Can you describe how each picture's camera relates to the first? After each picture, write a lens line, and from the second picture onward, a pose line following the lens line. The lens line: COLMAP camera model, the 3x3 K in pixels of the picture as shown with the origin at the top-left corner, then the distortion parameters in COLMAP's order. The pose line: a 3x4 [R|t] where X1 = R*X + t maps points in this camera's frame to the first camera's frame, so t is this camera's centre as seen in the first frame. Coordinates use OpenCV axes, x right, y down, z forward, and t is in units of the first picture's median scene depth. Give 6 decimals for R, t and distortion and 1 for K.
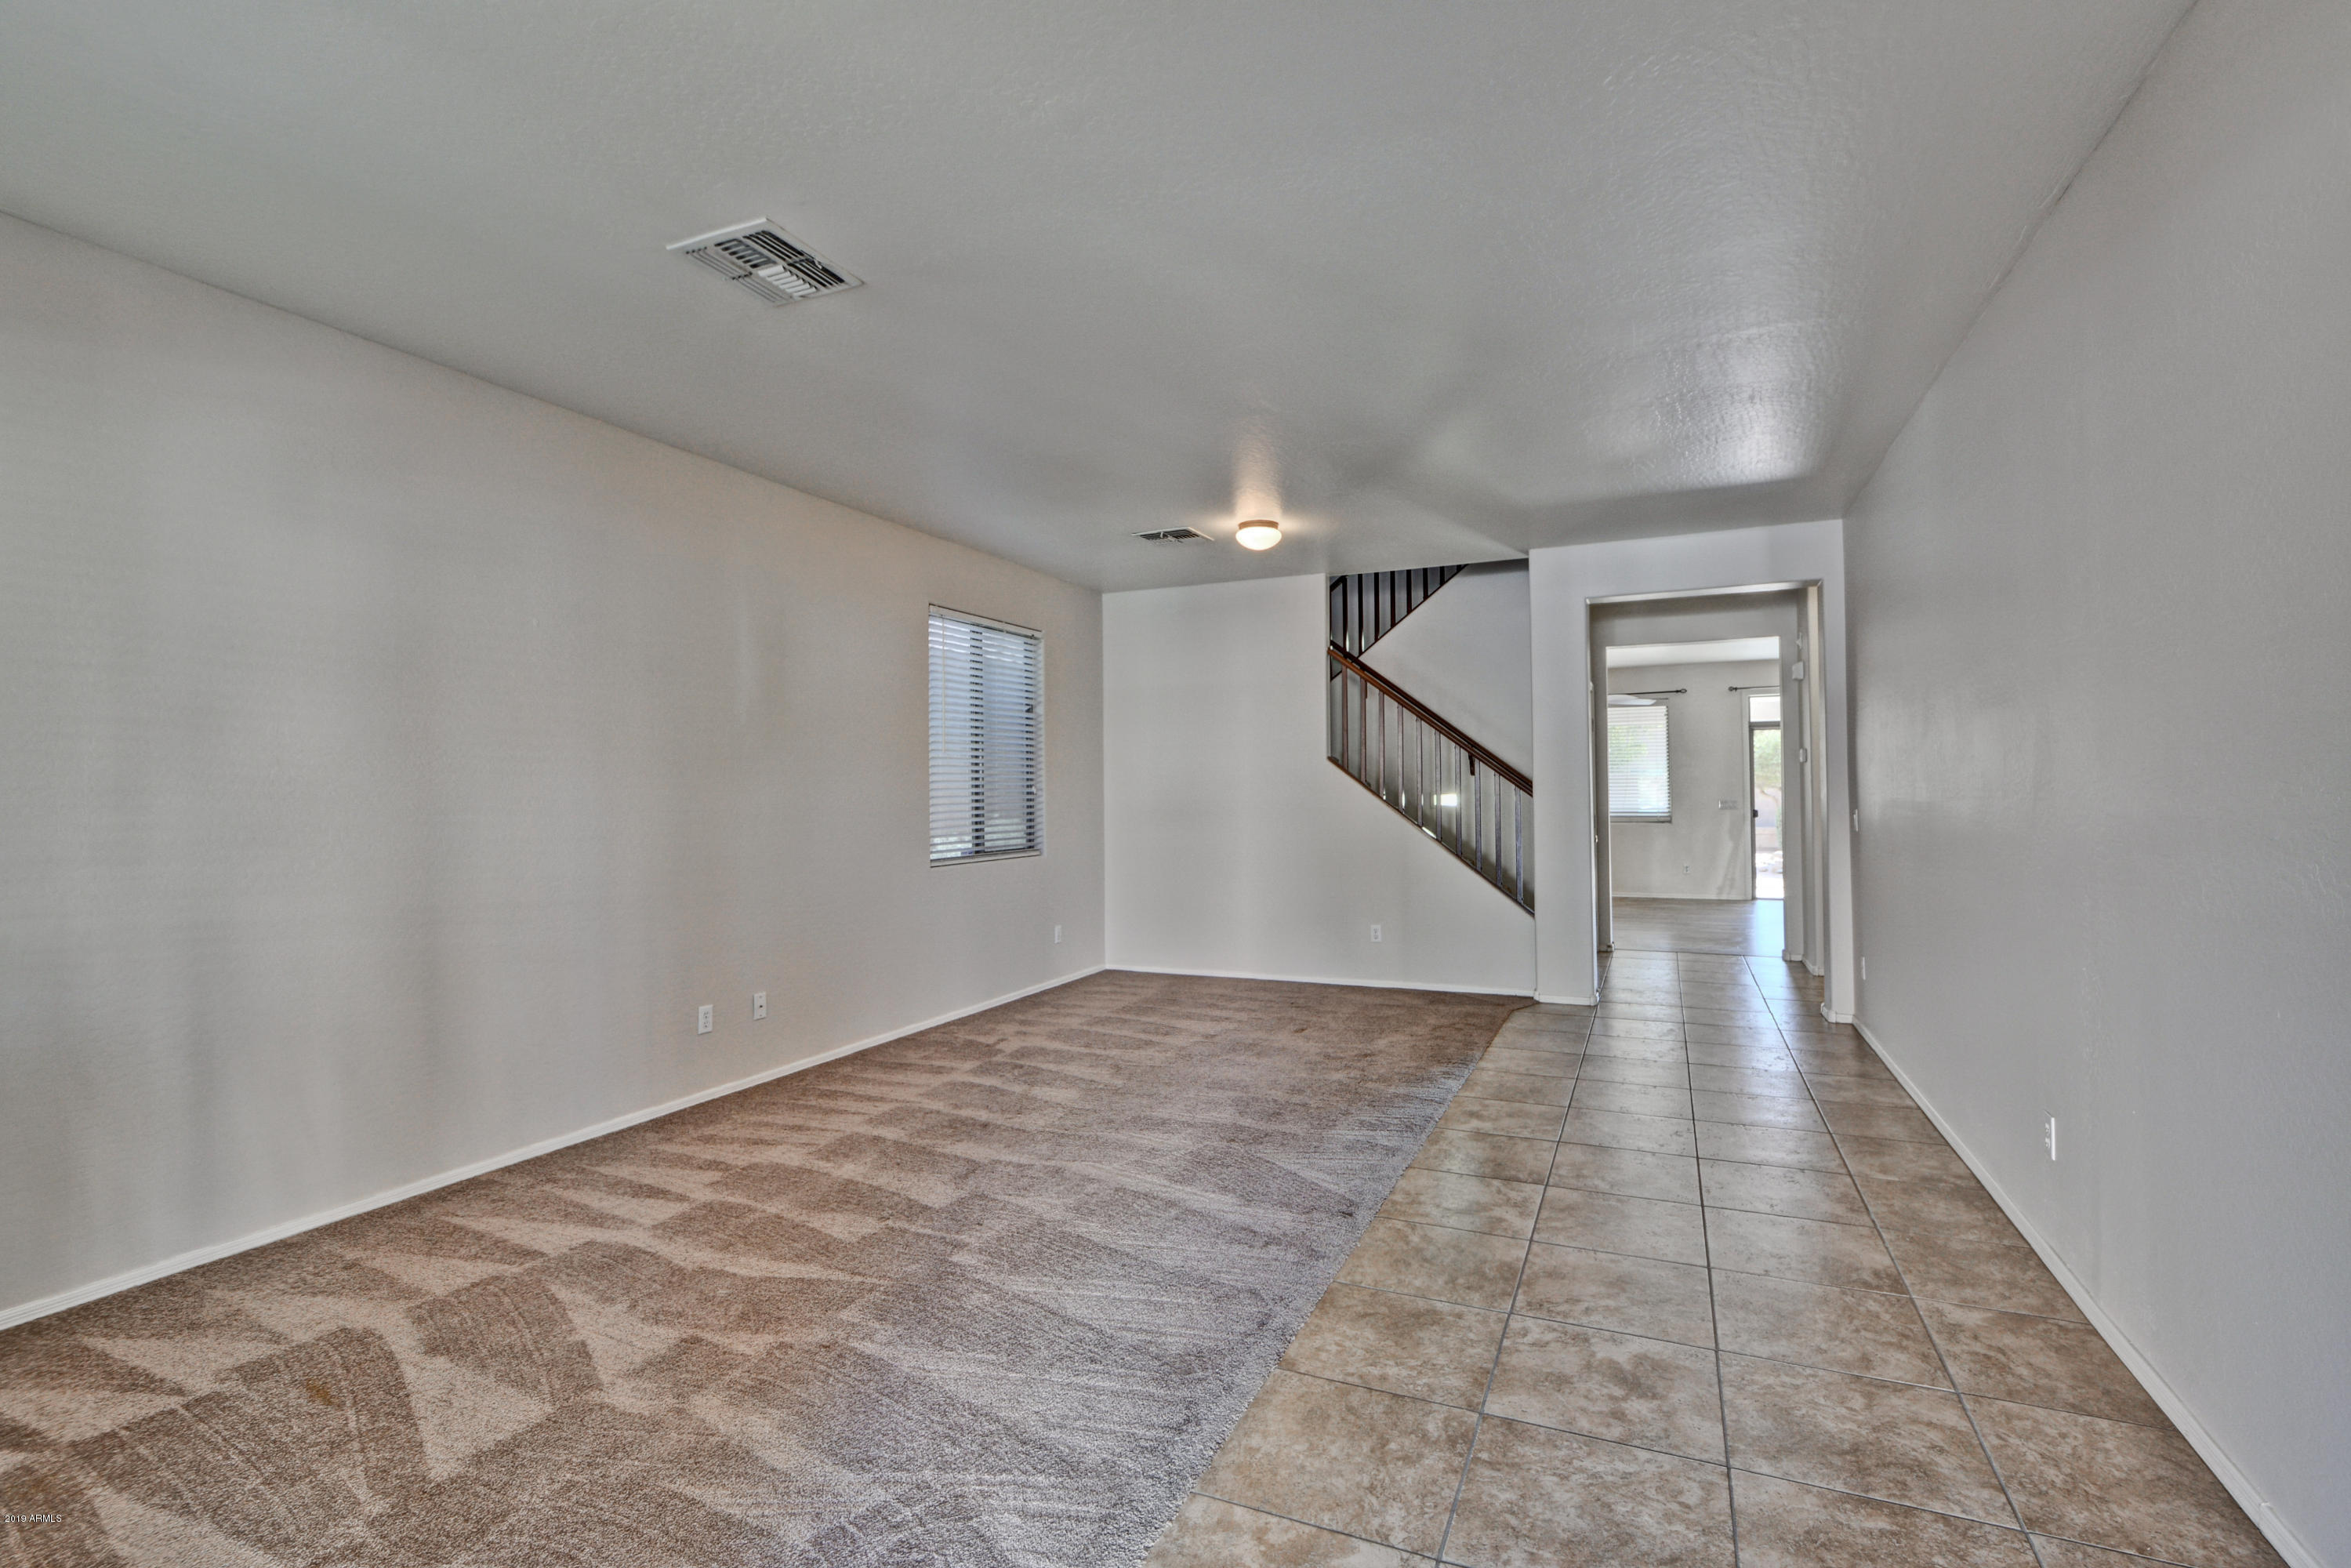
lens RADIAL K [[1046.2, 0, 1190.0], [0, 1046.2, 775.7], [0, 0, 1]] dist [0.002355, -0.002327]
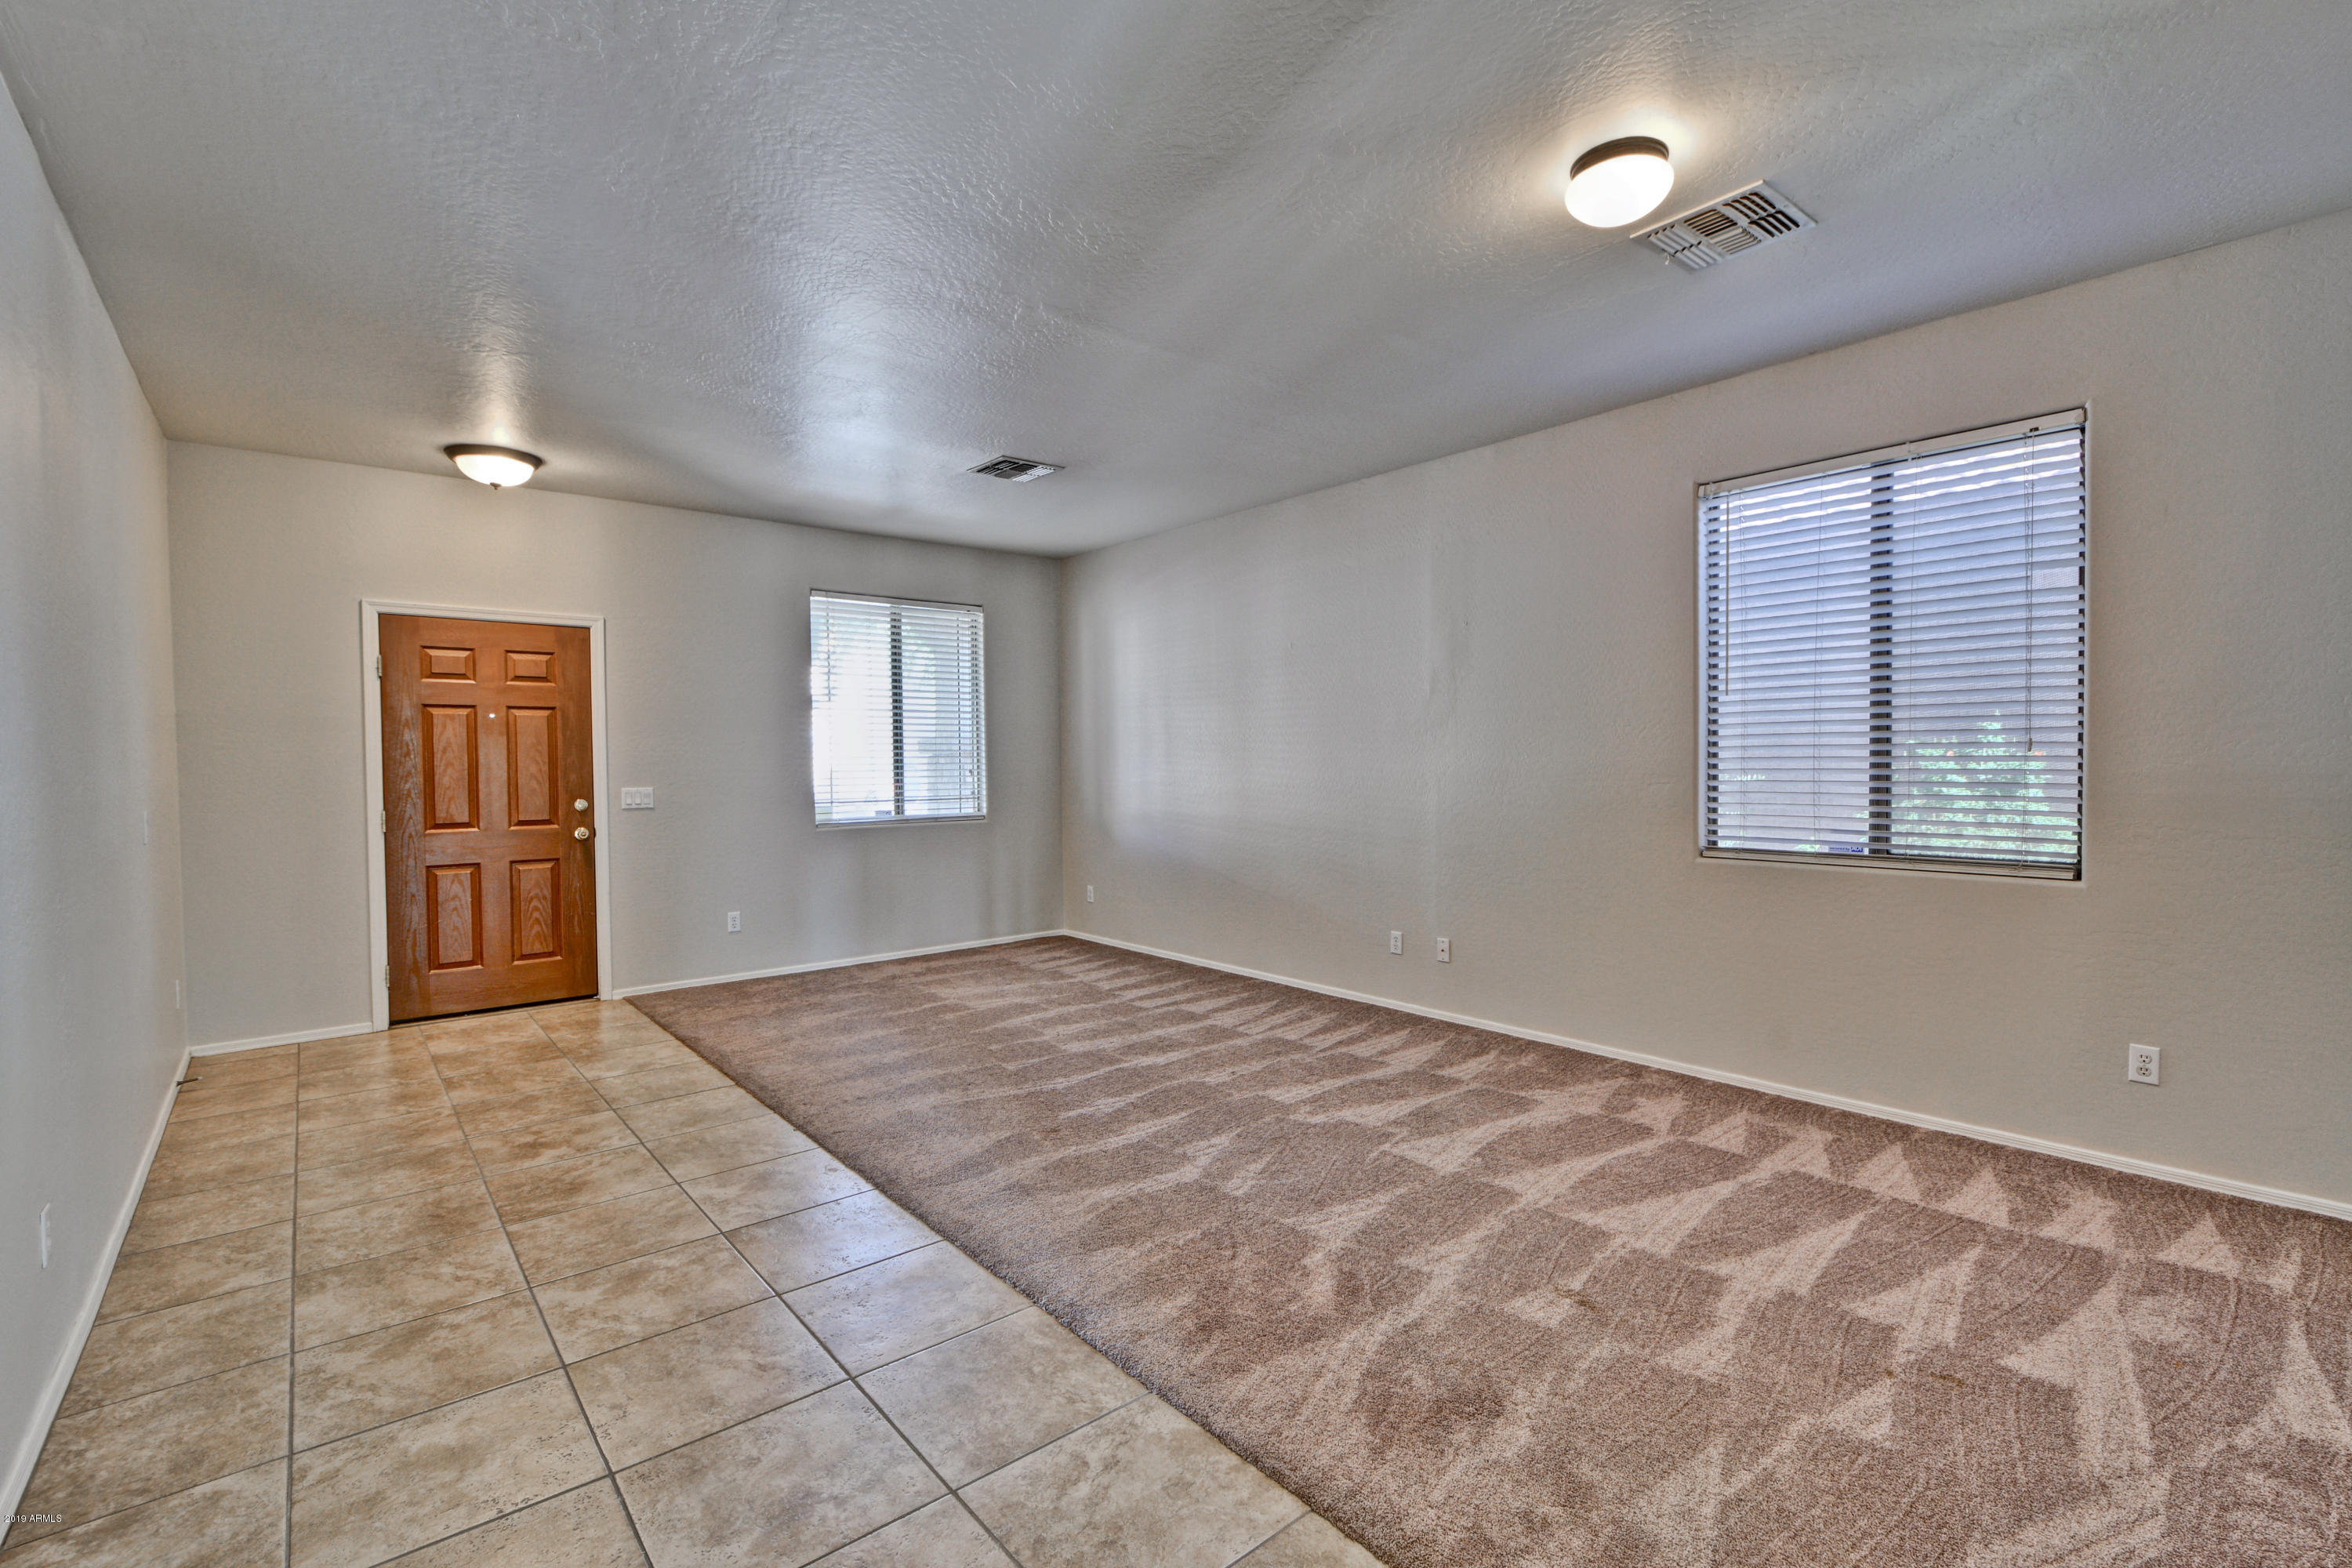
lens RADIAL K [[1046.6, 0, 1194.2], [0, 1046.6, 790.0], [0, 0, 1]] dist [0.002355, -0.002327]
pose [[-0.429522, 0.050477, -0.901644, 1.225168], [0.030571, 0.998677, 0.041346, 0.006430], [0.902539, -0.009806, -0.430497, 2.270153]]
